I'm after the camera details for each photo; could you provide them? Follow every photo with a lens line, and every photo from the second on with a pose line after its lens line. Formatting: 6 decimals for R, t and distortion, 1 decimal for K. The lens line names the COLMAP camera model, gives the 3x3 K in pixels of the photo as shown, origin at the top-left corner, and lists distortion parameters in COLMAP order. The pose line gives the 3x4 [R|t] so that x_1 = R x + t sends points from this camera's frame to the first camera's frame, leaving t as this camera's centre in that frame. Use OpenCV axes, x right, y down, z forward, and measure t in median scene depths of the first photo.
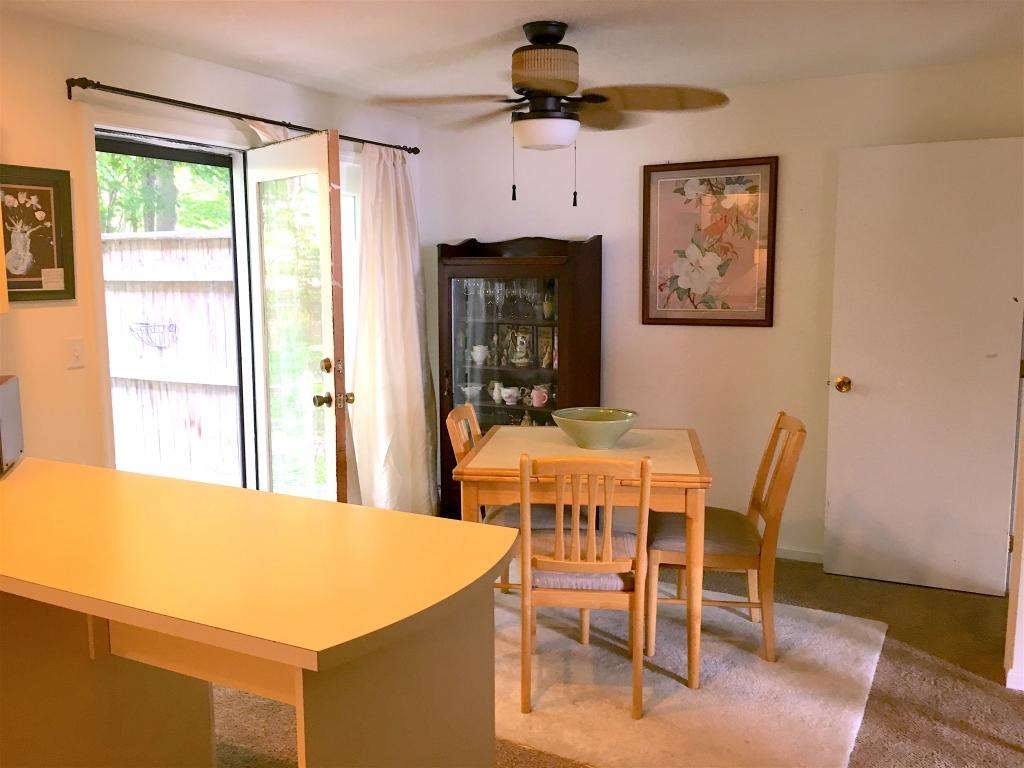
lens RADIAL K [[894.2, 0, 512.0], [0, 894.2, 384.0], [0, 0, 1]] dist [0.045997, -0.001720]
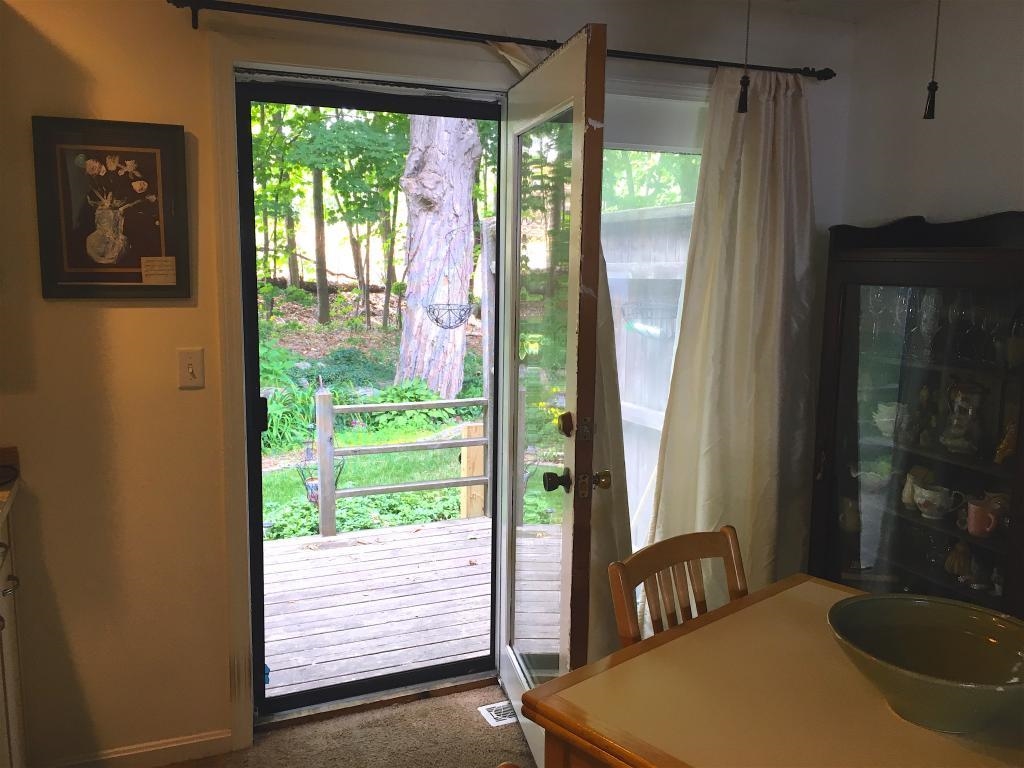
lens RADIAL K [[894.2, 0, 512.0], [0, 894.2, 384.0], [0, 0, 1]] dist [0.045997, -0.001720]
pose [[0.771133, 0.103592, -0.628190, 0.194926], [-0.100706, 0.994099, 0.040311, -0.076981], [0.628660, 0.032177, 0.777015, 0.566889]]
